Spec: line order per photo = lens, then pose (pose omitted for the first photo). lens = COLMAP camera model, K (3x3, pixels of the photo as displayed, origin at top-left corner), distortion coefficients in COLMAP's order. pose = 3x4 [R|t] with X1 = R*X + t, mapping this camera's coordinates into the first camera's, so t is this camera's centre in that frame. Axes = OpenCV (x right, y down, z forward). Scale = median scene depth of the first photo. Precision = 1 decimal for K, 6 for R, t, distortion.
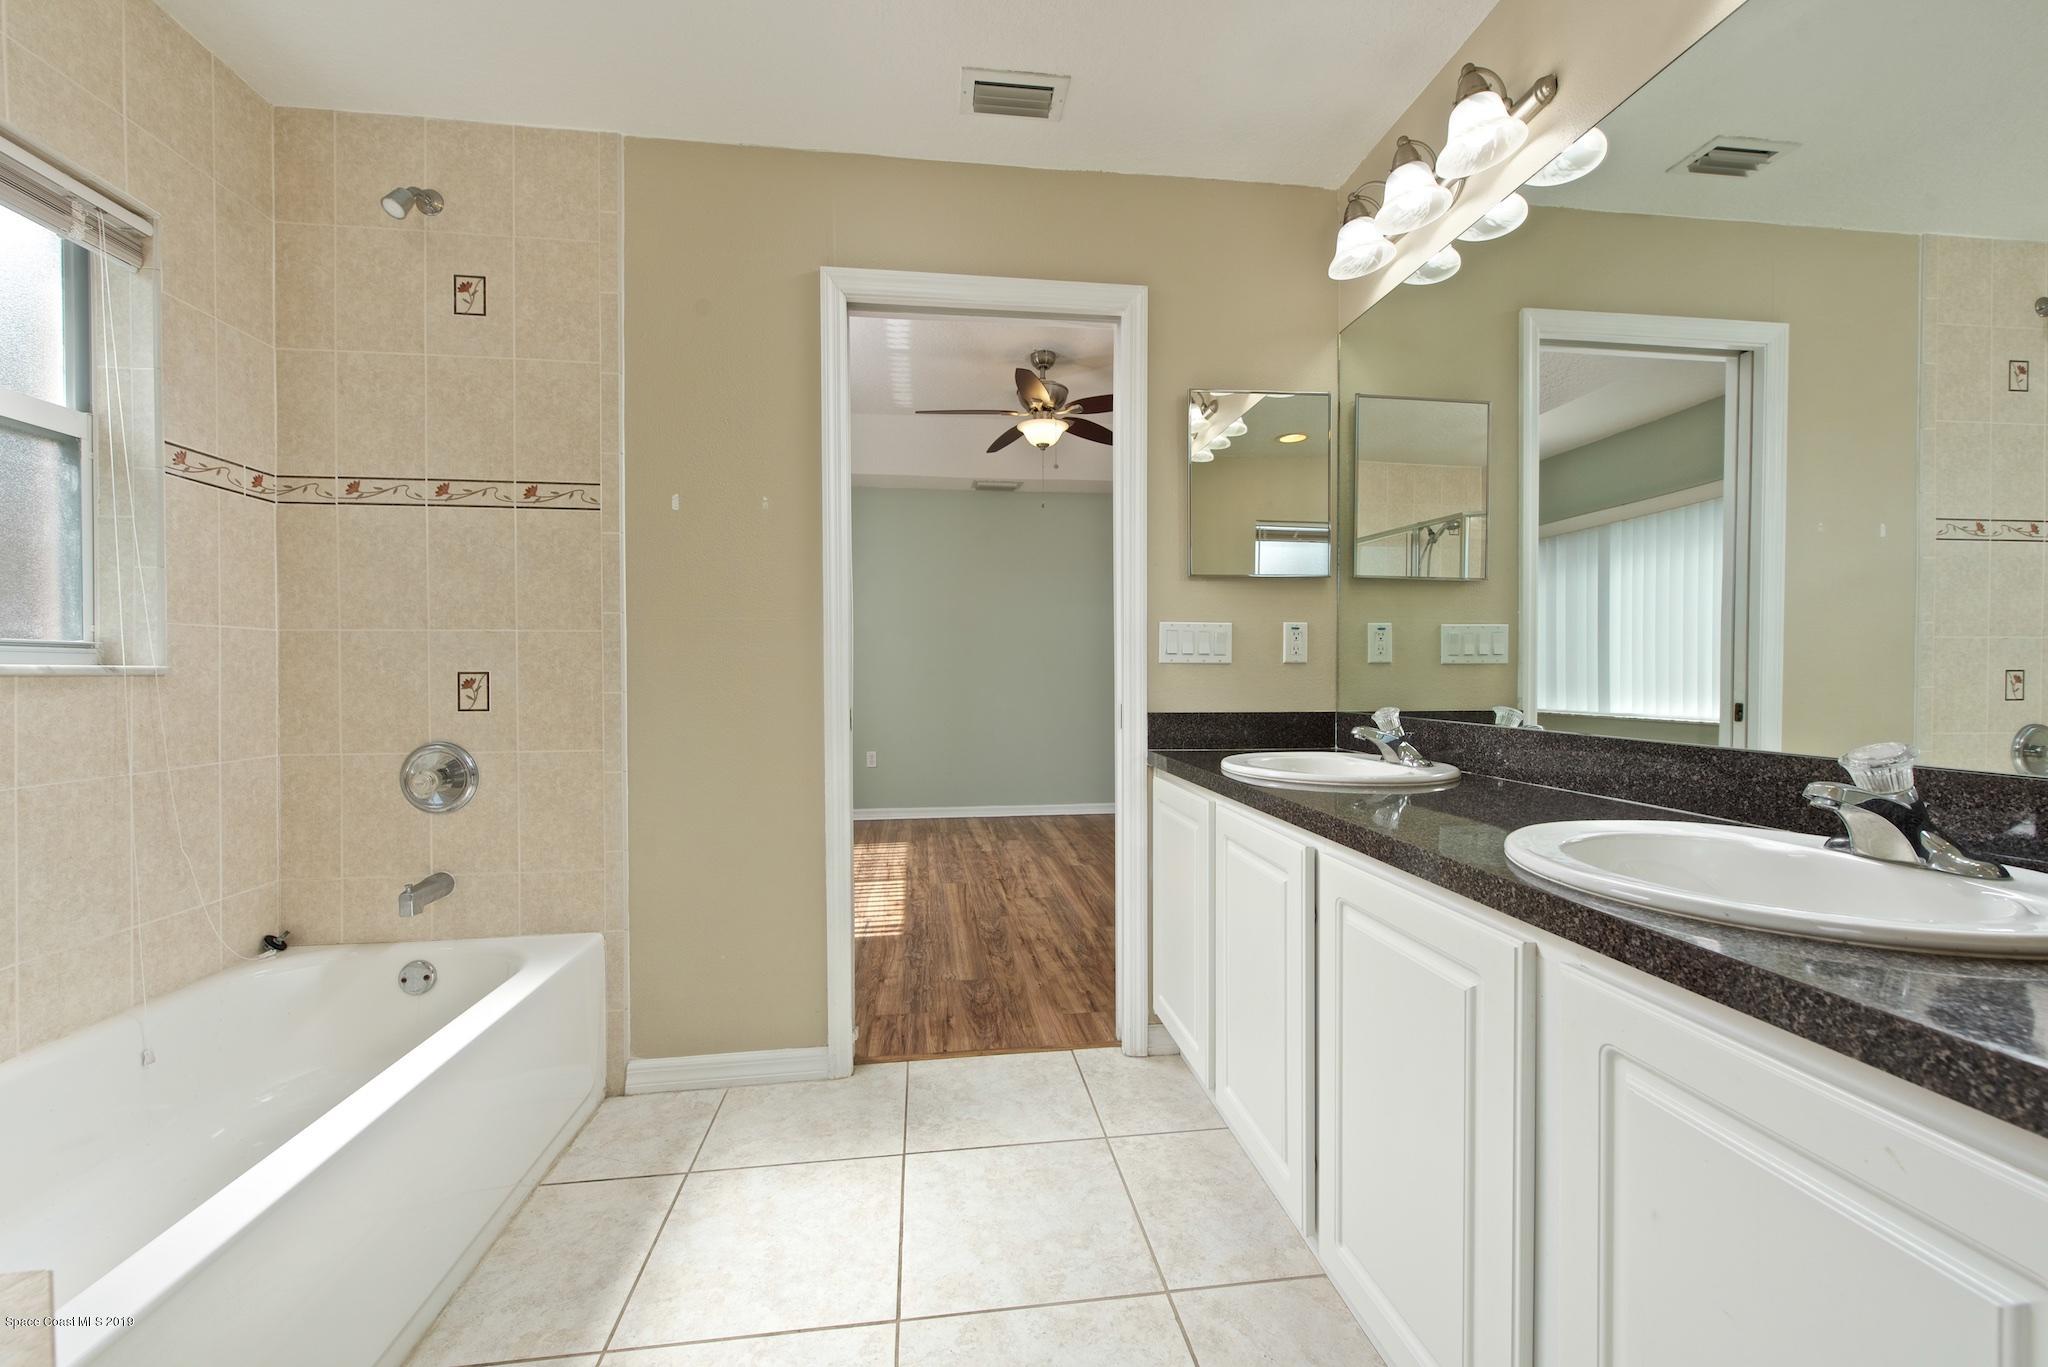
lens RADIAL K [[804.8, 0, 1020.0], [0, 804.8, 685.5], [0, 0, 1]] dist [-0.000137, -0.000628]
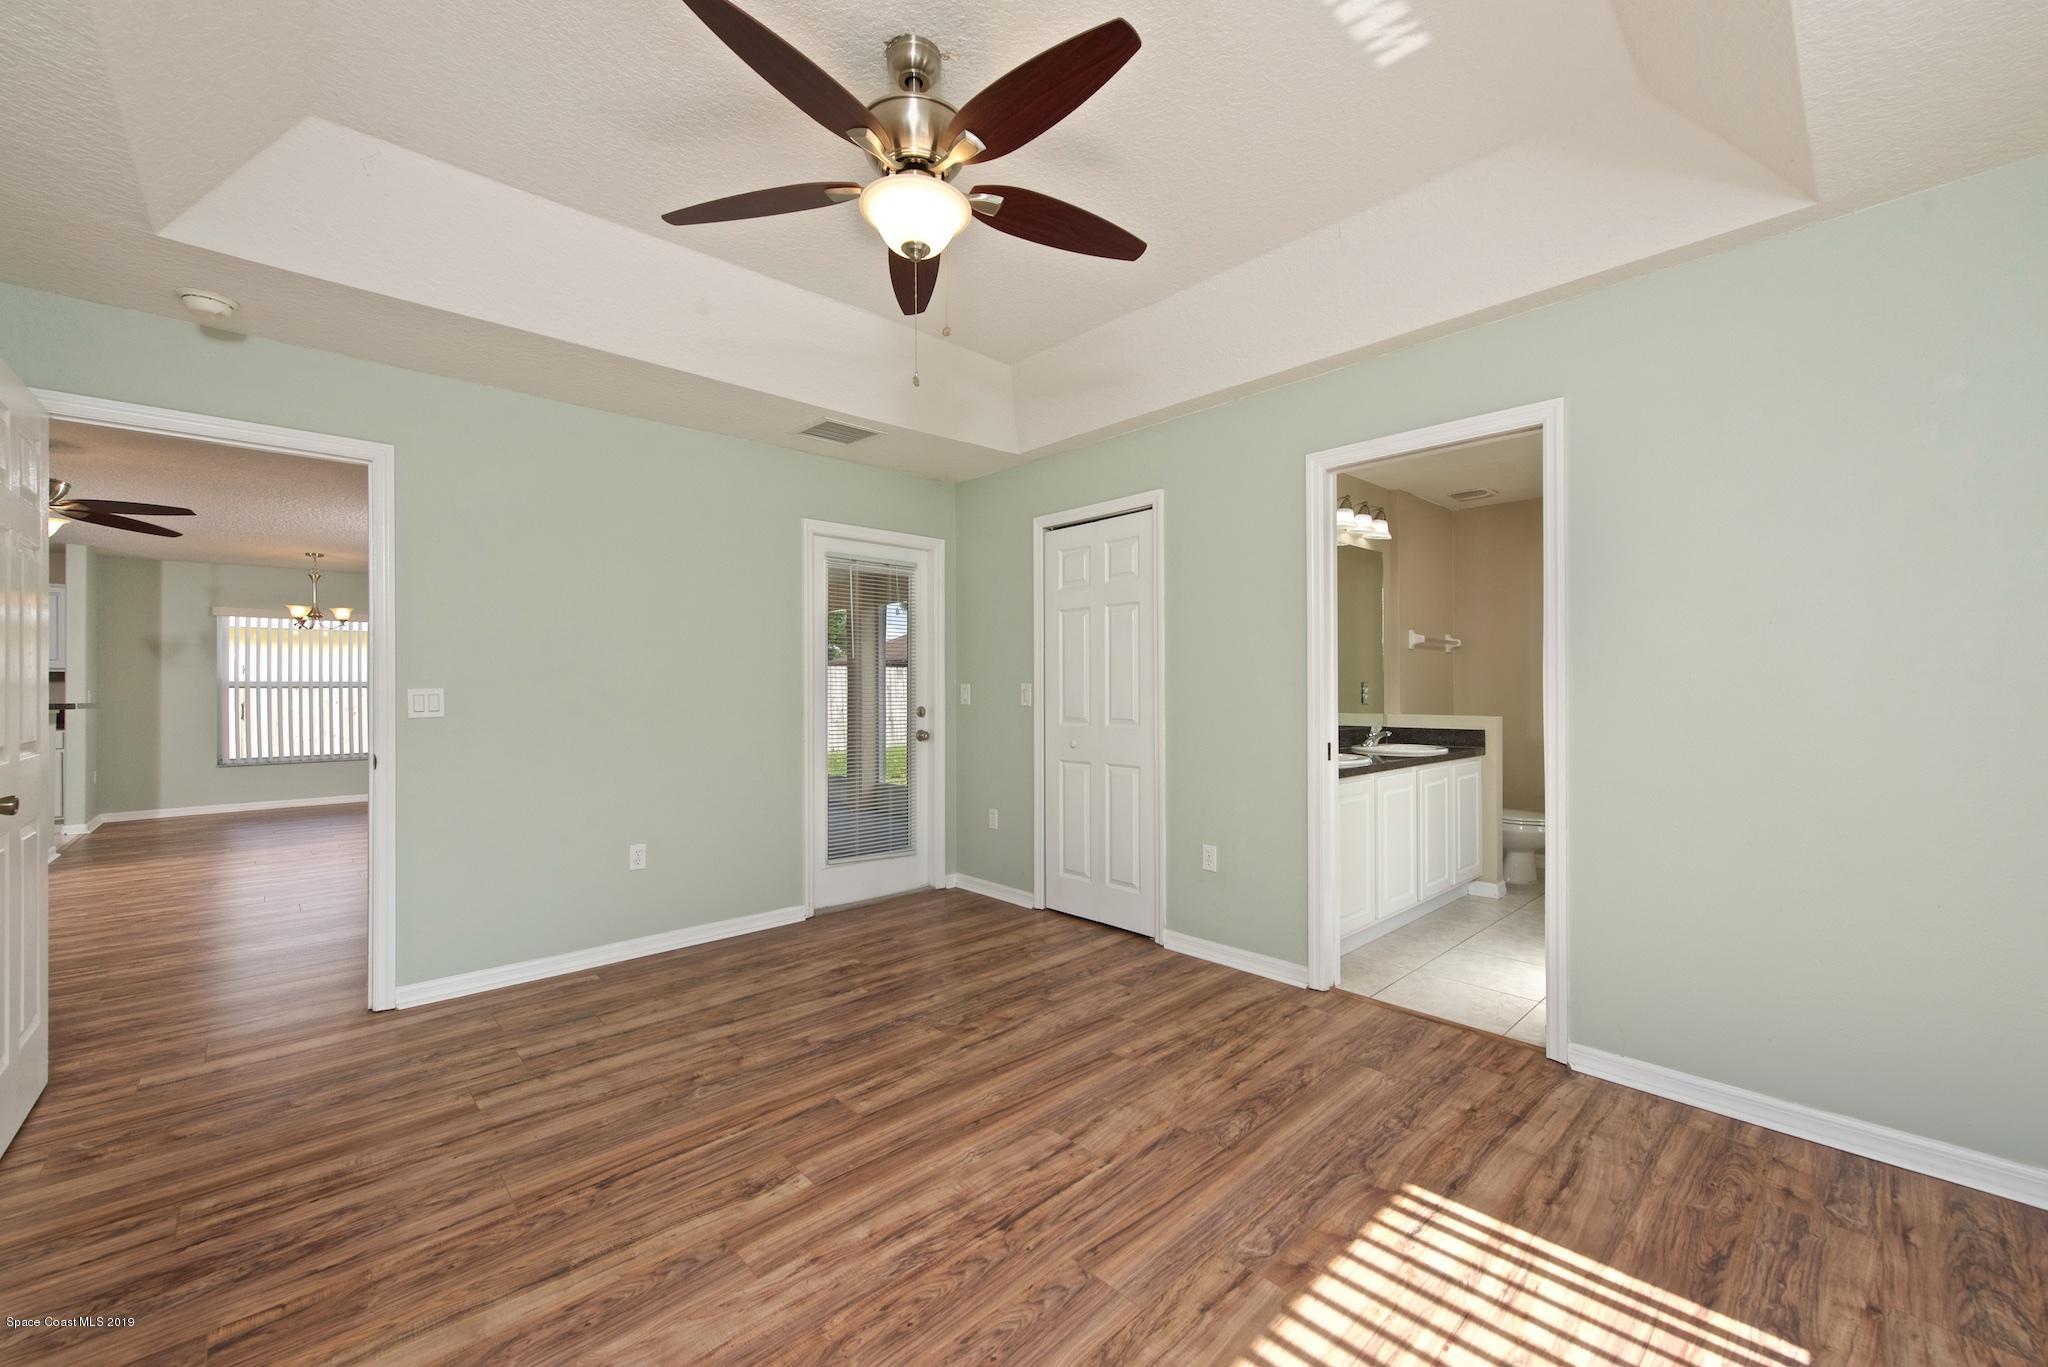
lens RADIAL K [[804.8, 0, 1020.0], [0, 804.8, 685.5], [0, 0, 1]] dist [-0.000137, -0.000628]
pose [[-0.584526, 0.002311, 0.811371, -0.531611], [0.016204, 0.999830, 0.008826, -0.074805], [-0.811213, 0.018306, -0.584464, 1.726608]]
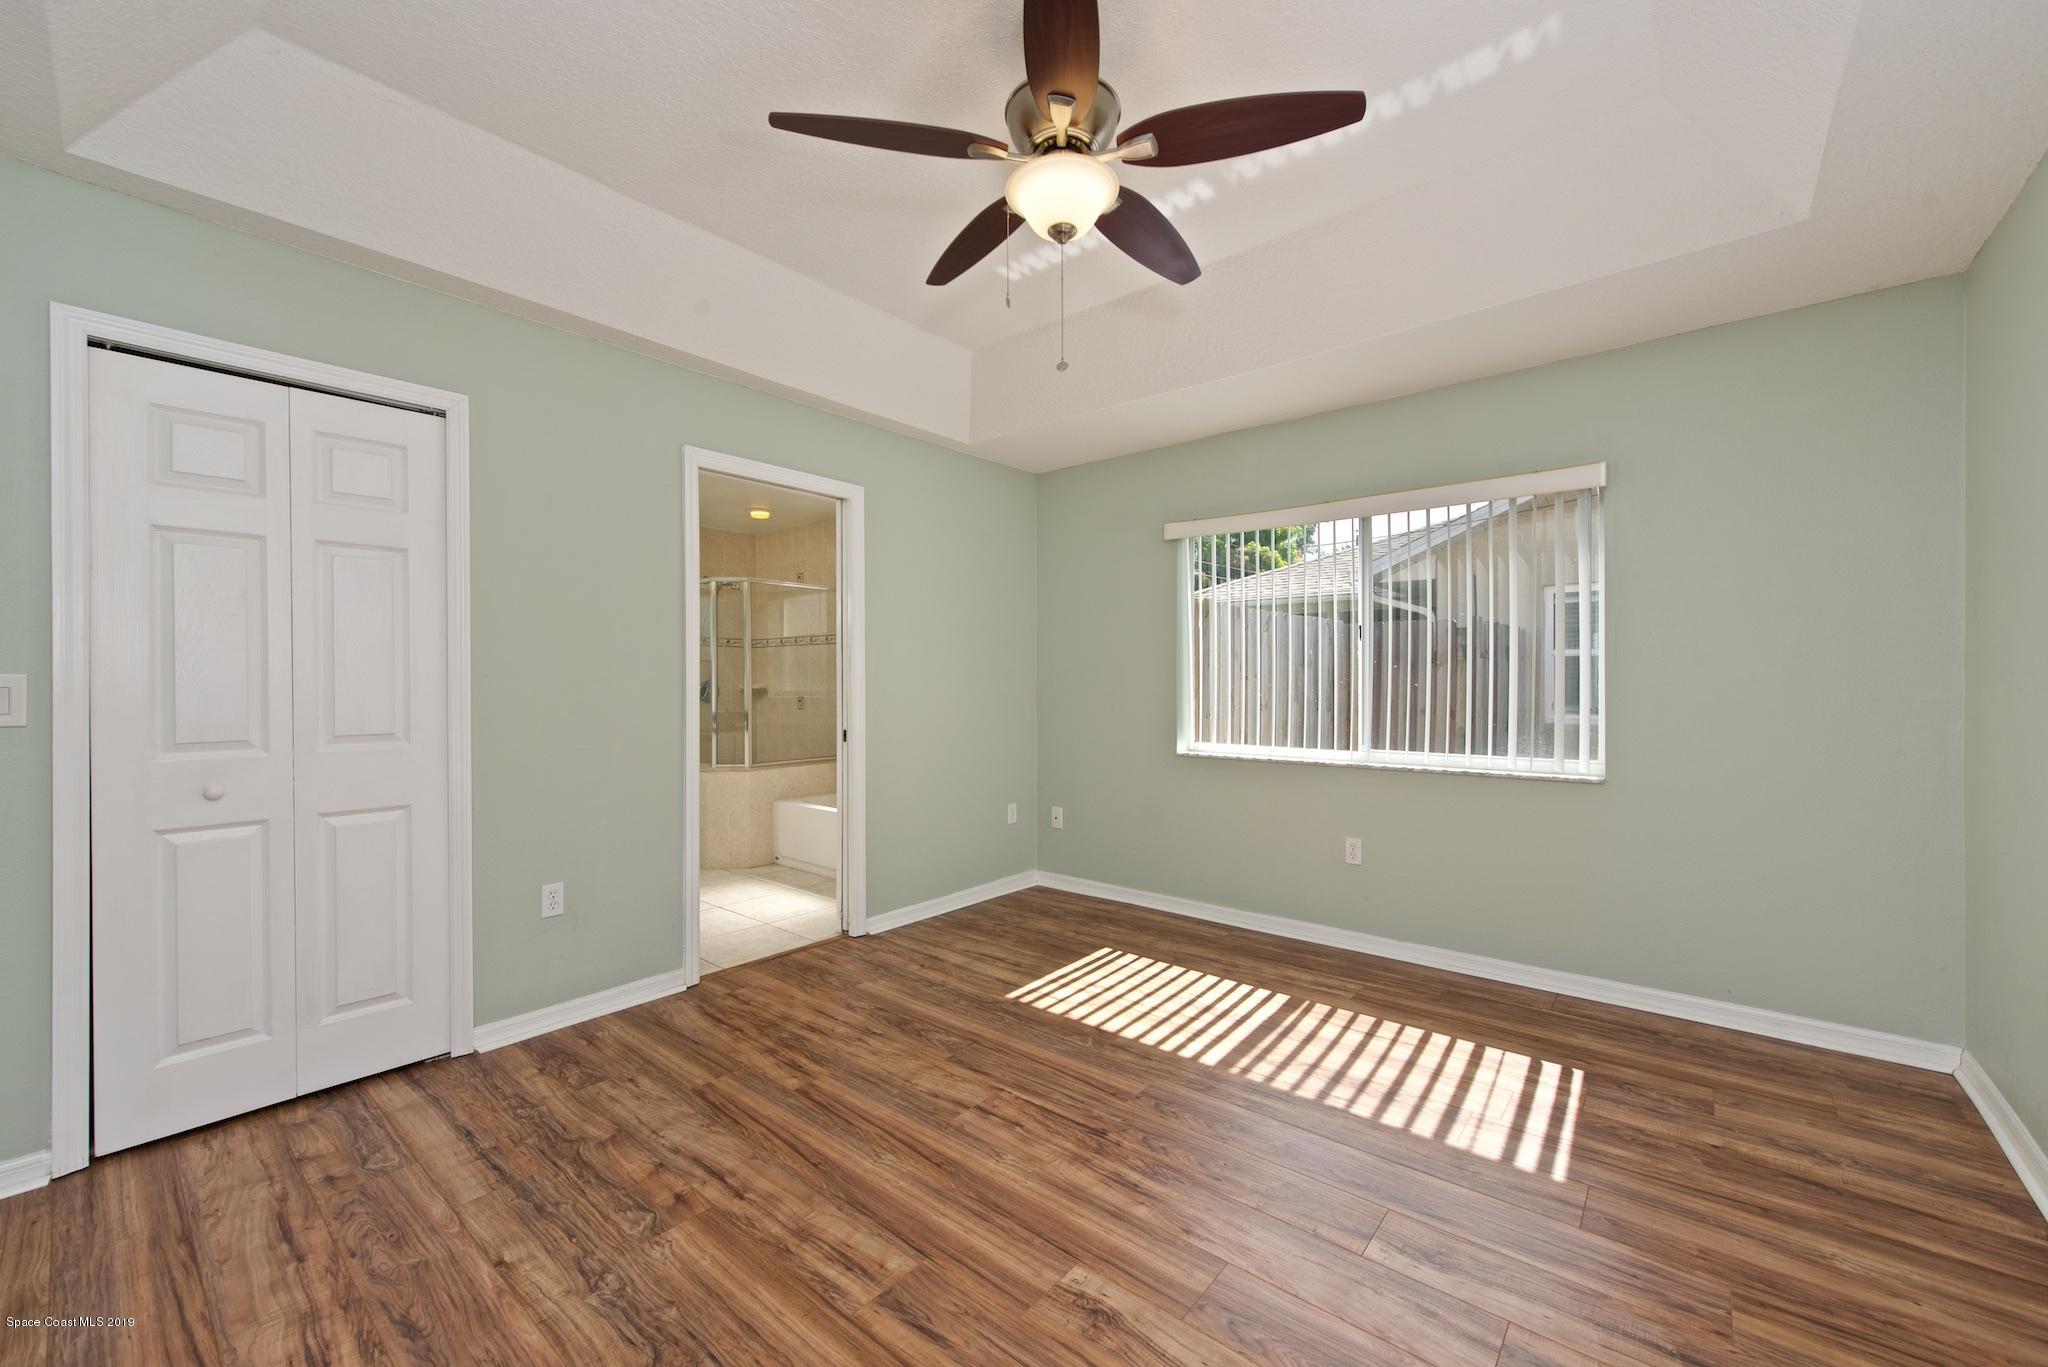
lens RADIAL K [[802.7, 0, 1032.3], [0, 802.7, 683.0], [0, 0, 1]] dist [0.008518, -0.004581]
pose [[-0.734066, 0.006101, -0.679051, 0.492907], [-0.007496, 0.999826, 0.017087, -0.076231], [0.679037, 0.017634, -0.733892, 1.866763]]
